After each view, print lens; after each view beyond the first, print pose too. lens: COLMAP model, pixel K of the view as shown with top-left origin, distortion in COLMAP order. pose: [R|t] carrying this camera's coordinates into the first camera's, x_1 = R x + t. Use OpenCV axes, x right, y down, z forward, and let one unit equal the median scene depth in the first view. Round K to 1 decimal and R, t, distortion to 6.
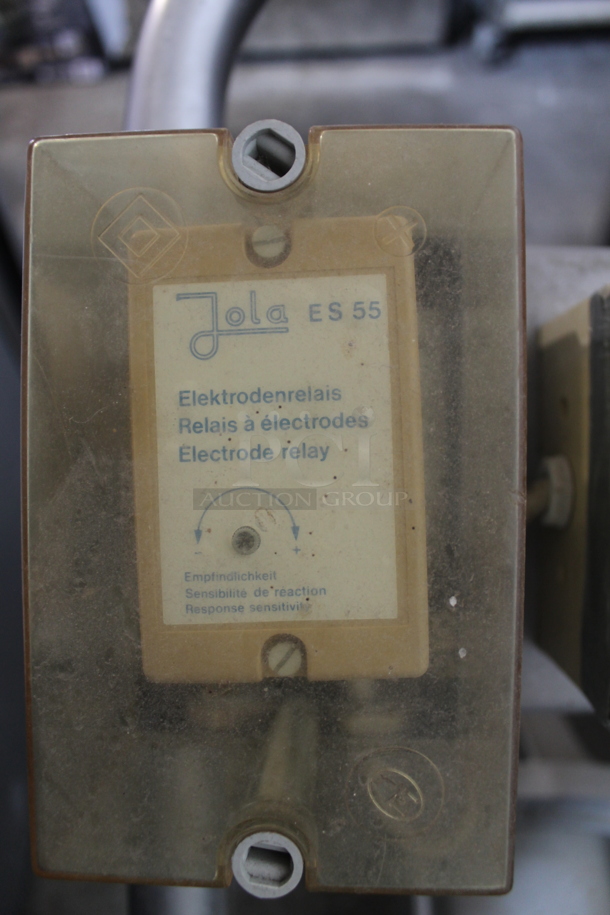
lens RADIAL K [[770.8, 0, 303.8], [0, 770.8, 457.4], [0, 0, 1]] dist [-0.157750, 0.106346]
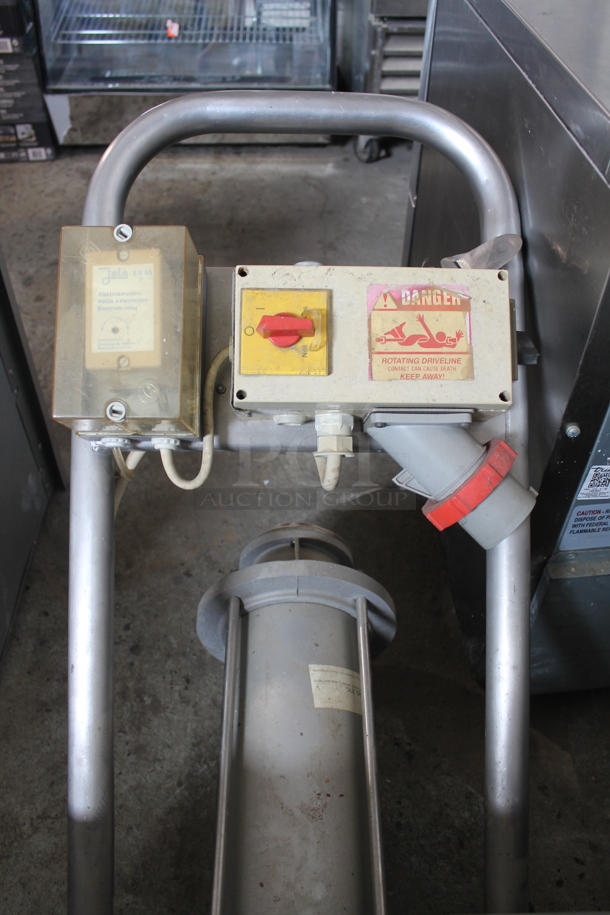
lens RADIAL K [[770.8, 0, 311.2], [0, 770.8, 460.8], [0, 0, 1]] dist [-0.157750, 0.106346]
pose [[0.996103, 0.005907, 0.087999, 0.564271], [0.001477, 0.996498, -0.083606, 1.064399], [-0.088185, 0.083411, 0.992606, -2.757976]]
